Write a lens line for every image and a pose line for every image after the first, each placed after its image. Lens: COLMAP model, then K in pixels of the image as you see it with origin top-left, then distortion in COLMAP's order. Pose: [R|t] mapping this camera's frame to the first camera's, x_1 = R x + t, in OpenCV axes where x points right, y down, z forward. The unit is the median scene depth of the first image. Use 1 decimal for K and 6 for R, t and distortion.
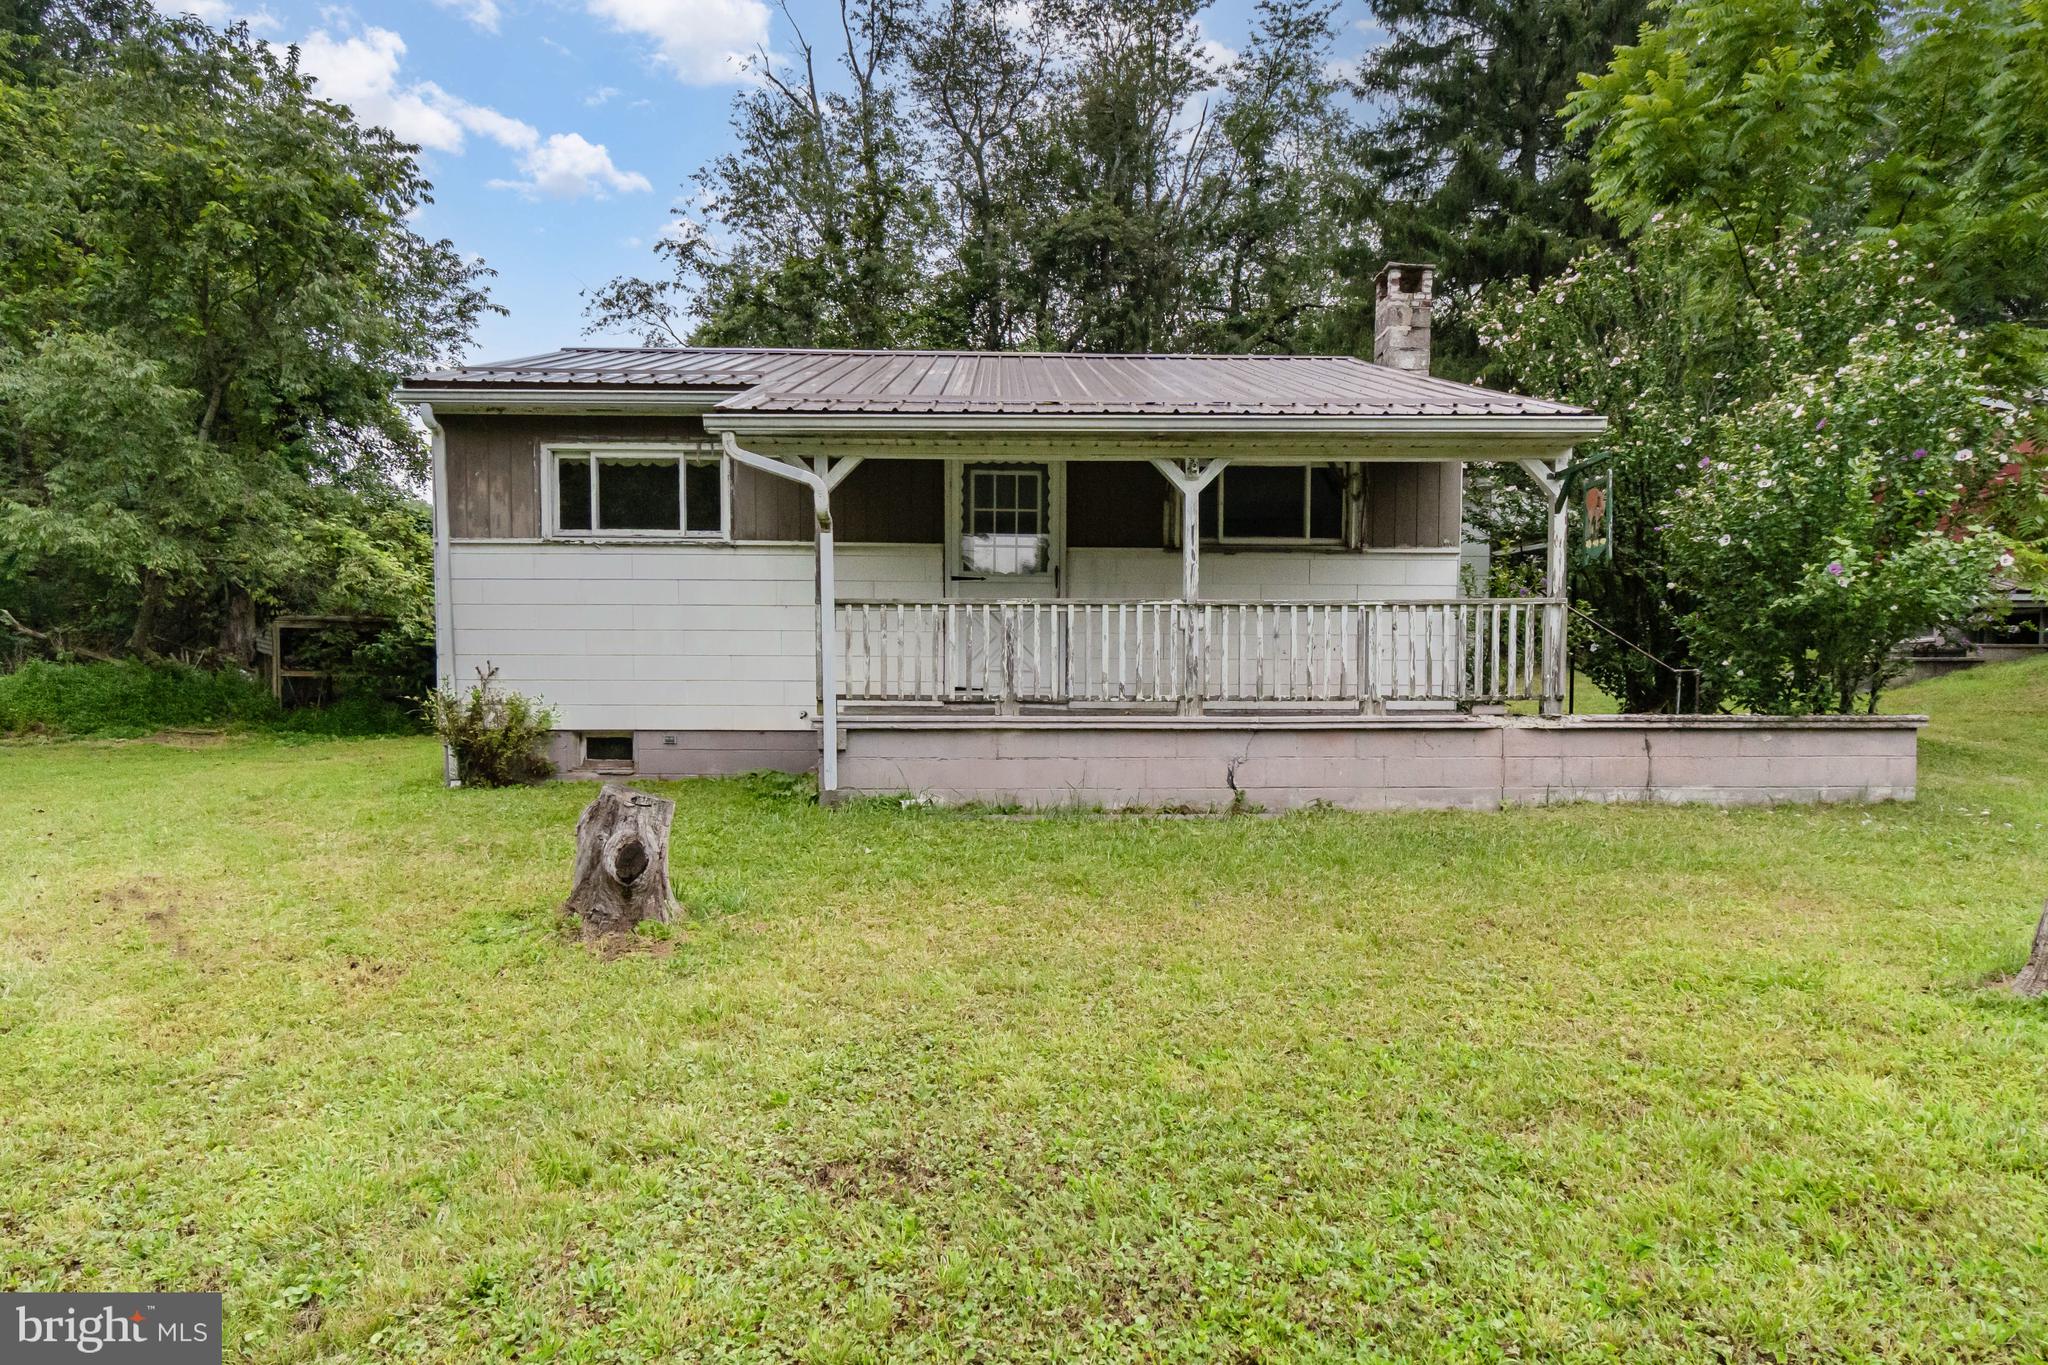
lens RADIAL K [[920.2, 0, 1024.1], [0, 920.2, 651.4], [0, 0, 1]] dist [-0.000245, -0.000116]
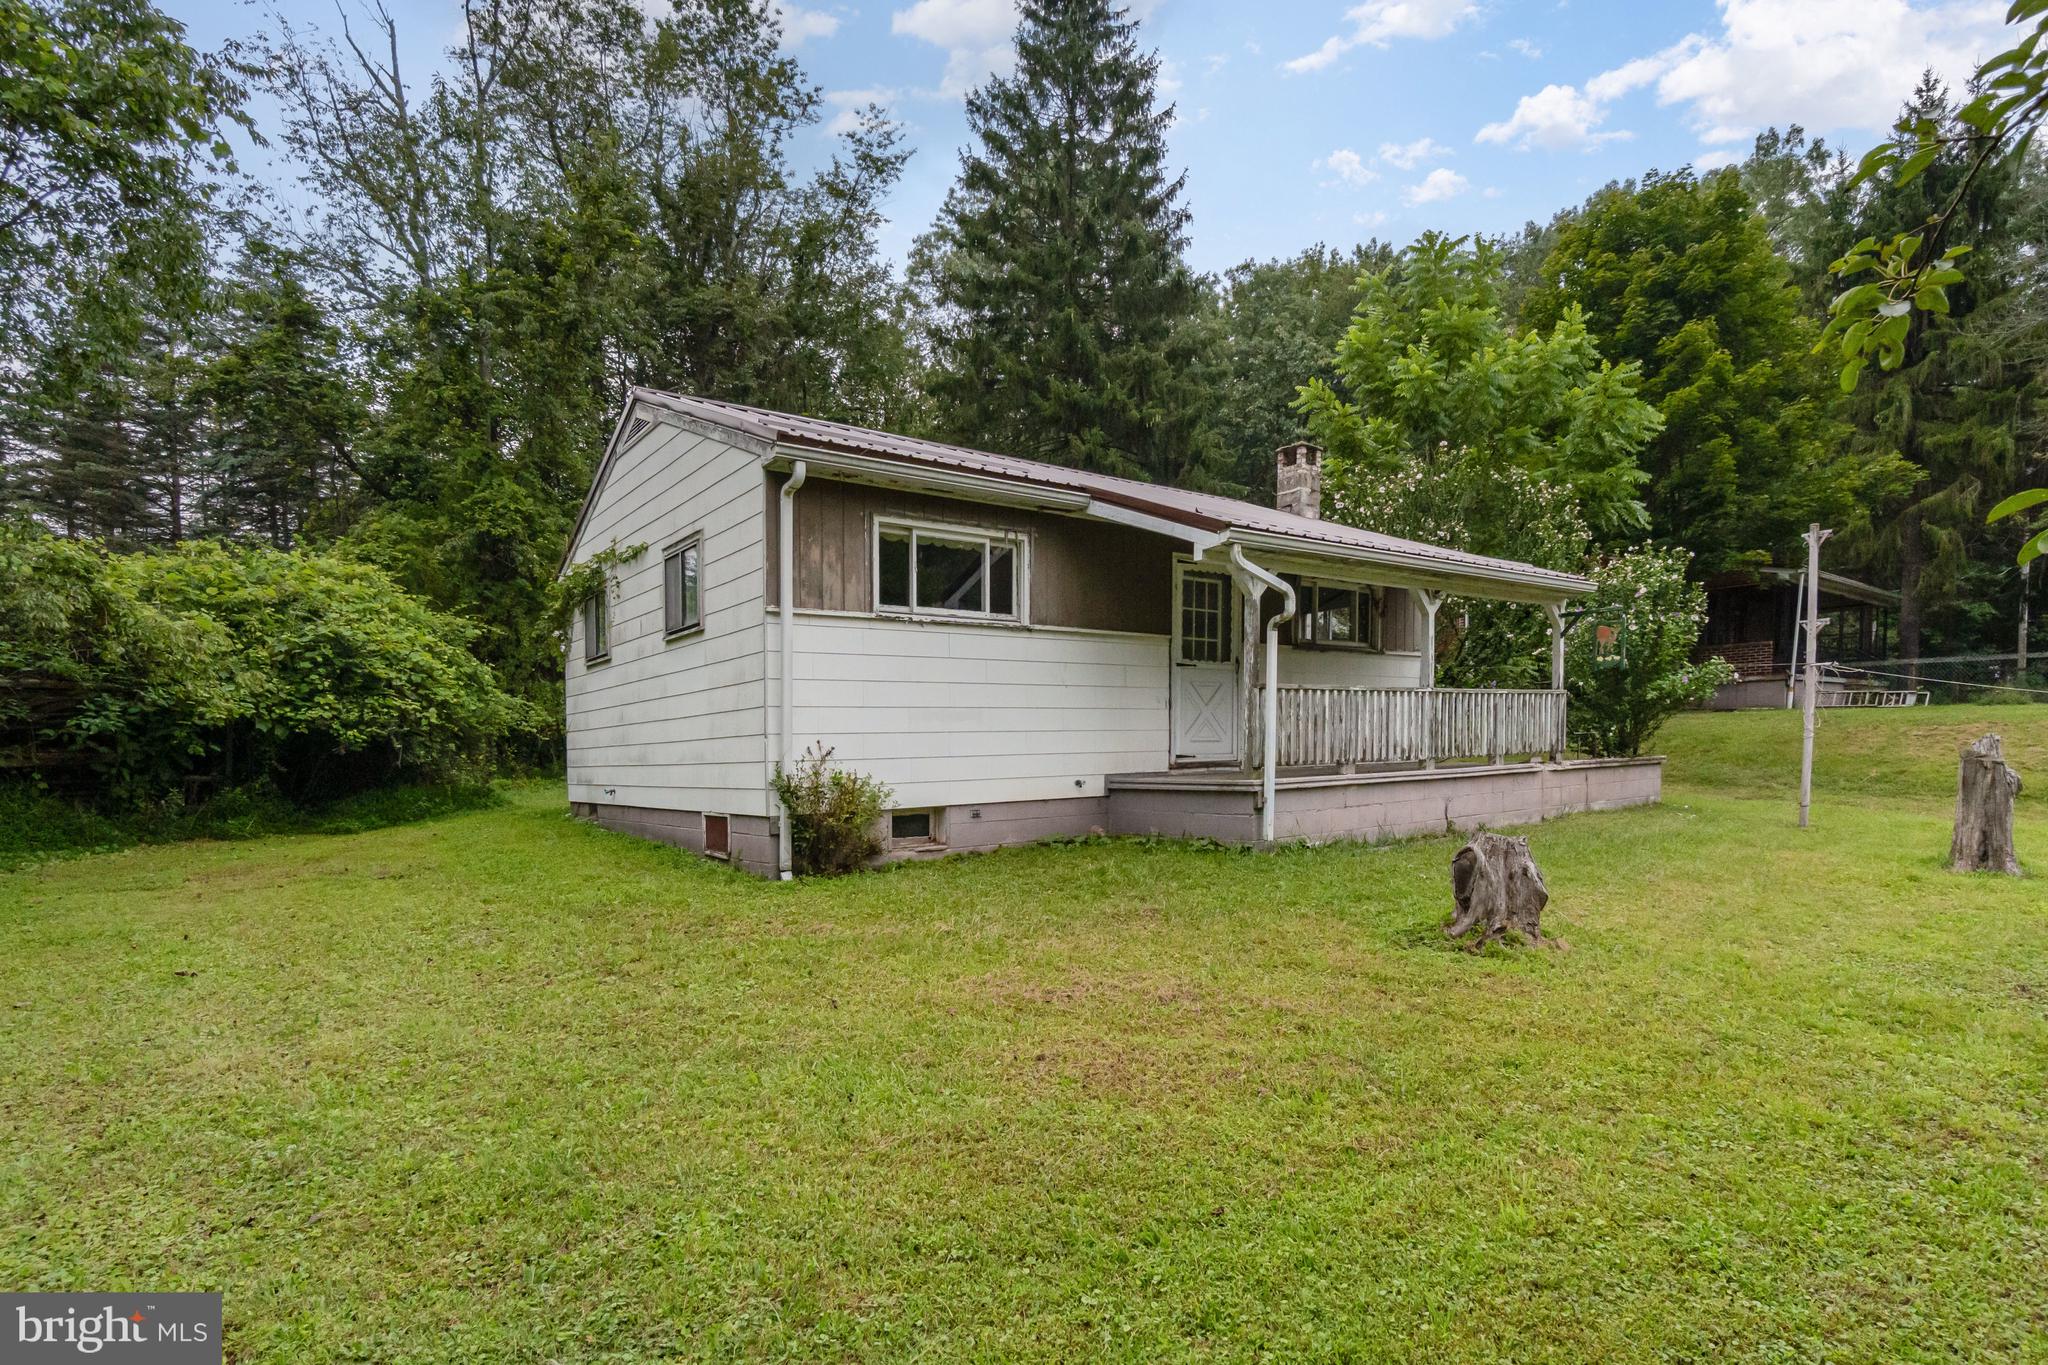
lens RADIAL K [[906.8, 0, 918.7], [0, 906.8, 708.9], [0, 0, 1]] dist [-0.002274, -0.000336]
pose [[0.863757, 0.000549, 0.503909, -0.960047], [0.006447, 0.999906, -0.012139, -0.009491], [-0.503868, 0.013734, 0.863672, 0.148185]]
